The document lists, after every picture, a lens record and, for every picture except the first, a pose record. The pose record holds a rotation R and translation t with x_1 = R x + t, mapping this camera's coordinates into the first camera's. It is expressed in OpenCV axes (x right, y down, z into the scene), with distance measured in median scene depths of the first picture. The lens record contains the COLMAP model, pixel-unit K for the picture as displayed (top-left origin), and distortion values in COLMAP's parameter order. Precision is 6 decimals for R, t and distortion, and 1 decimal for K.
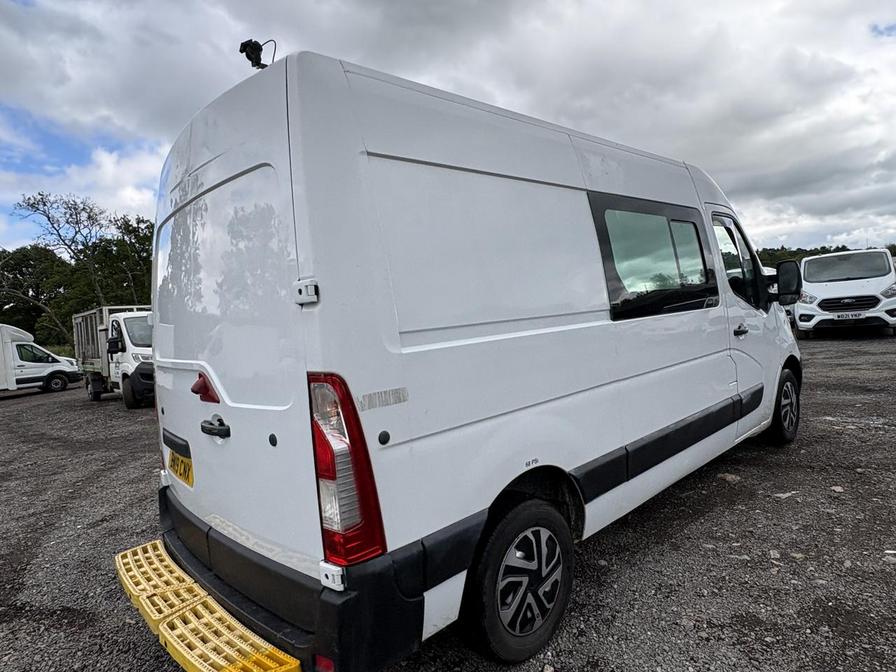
lens RADIAL K [[536.5, 0, 447.3], [0, 536.5, 334.8], [0, 0, 1]] dist [0.002745, 0.003155]
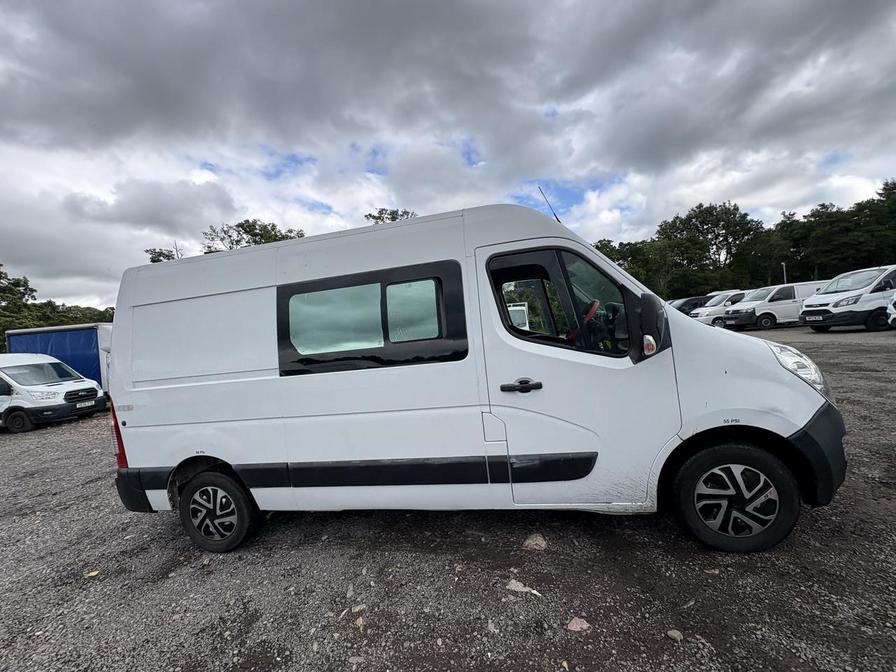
lens RADIAL K [[356.8, 0, 446.4], [0, 356.8, 332.9], [0, 0, 1]] dist [0.000171, -0.000036]
pose [[0.585597, 0.038926, -0.809667, 1.555530], [0.026014, 0.997429, 0.066768, -0.226589], [0.810185, -0.060162, 0.583079, 0.929835]]
